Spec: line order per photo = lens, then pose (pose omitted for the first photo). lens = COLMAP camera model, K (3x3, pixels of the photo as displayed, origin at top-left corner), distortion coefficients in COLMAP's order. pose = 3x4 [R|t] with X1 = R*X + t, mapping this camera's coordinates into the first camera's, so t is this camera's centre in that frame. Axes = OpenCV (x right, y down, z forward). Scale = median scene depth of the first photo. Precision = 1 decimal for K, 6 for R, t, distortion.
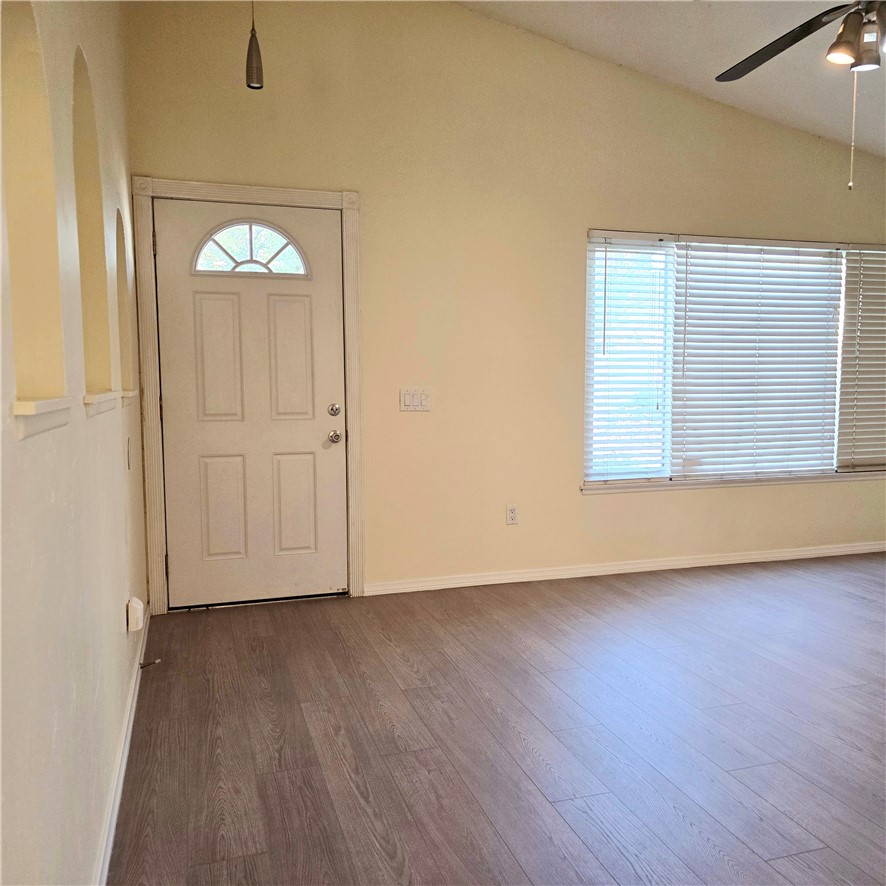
lens RADIAL K [[799.1, 0, 439.6], [0, 799.1, 446.6], [0, 0, 1]] dist [0.071214, -0.067739]
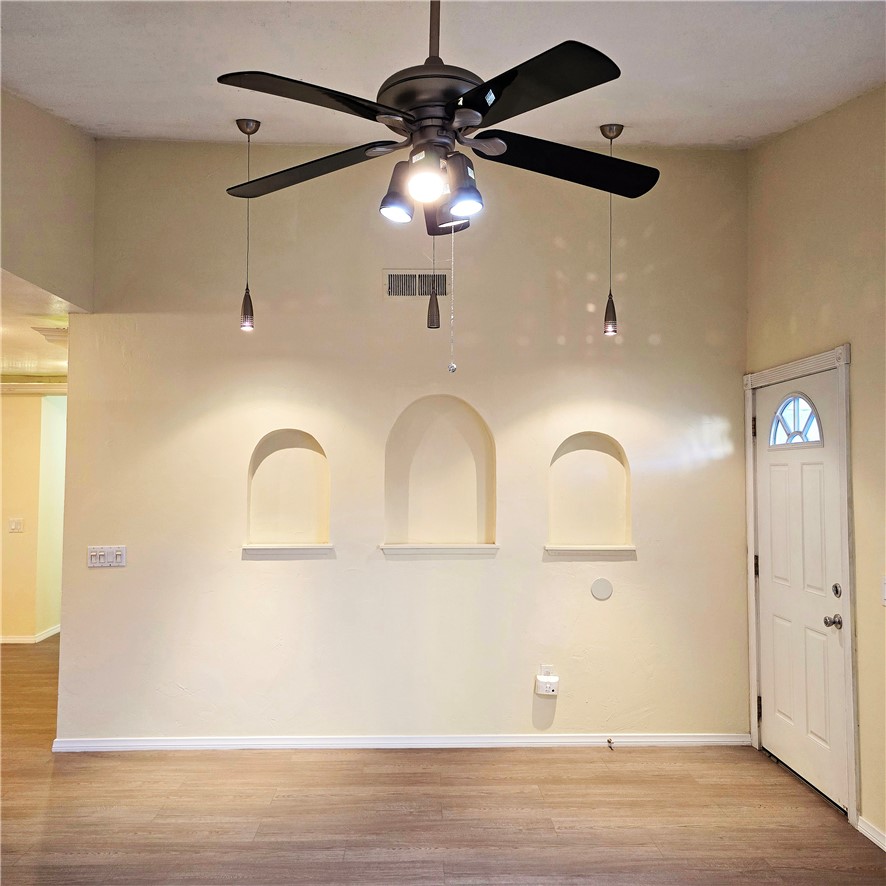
lens RADIAL K [[799.1, 0, 439.6], [0, 799.1, 446.6], [0, 0, 1]] dist [0.071214, -0.067739]
pose [[-0.286215, -0.032579, -0.957611, 0.872190], [-0.073311, 0.997237, -0.012016, -0.165552], [0.955357, 0.066764, -0.287813, 0.857832]]
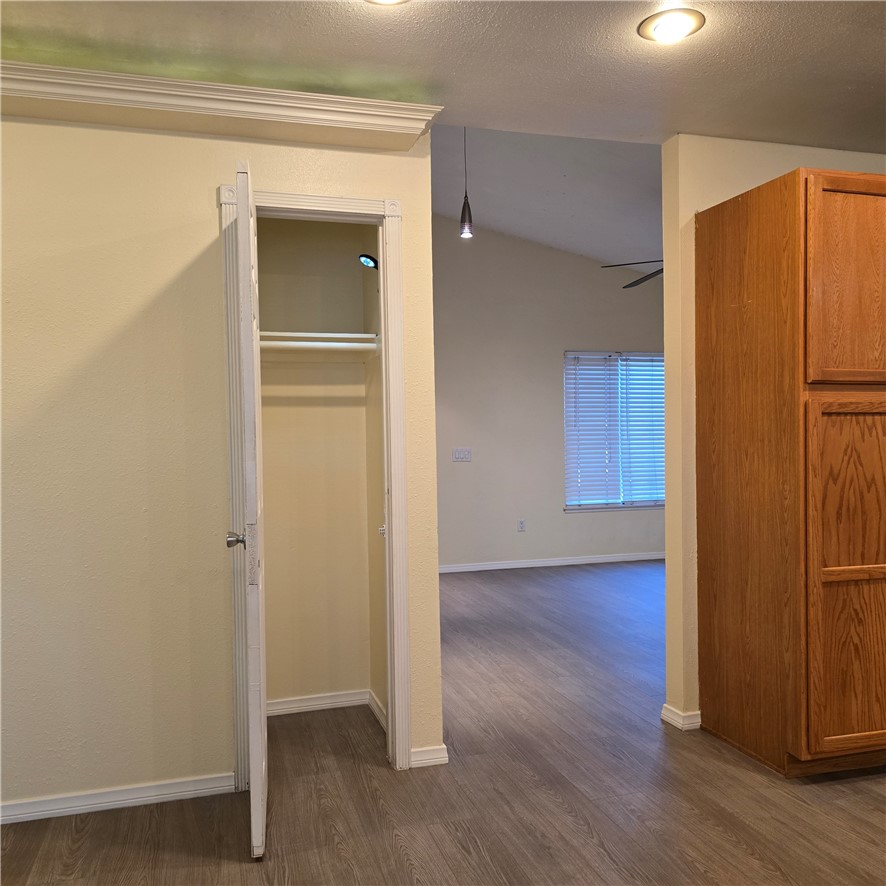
lens RADIAL K [[799.1, 0, 439.6], [0, 799.1, 446.6], [0, 0, 1]] dist [0.071214, -0.067739]
pose [[0.999789, -0.010792, -0.017505, -0.051007], [0.009610, 0.997757, -0.066246, 0.035474], [0.018181, 0.066064, 0.997650, -0.710757]]
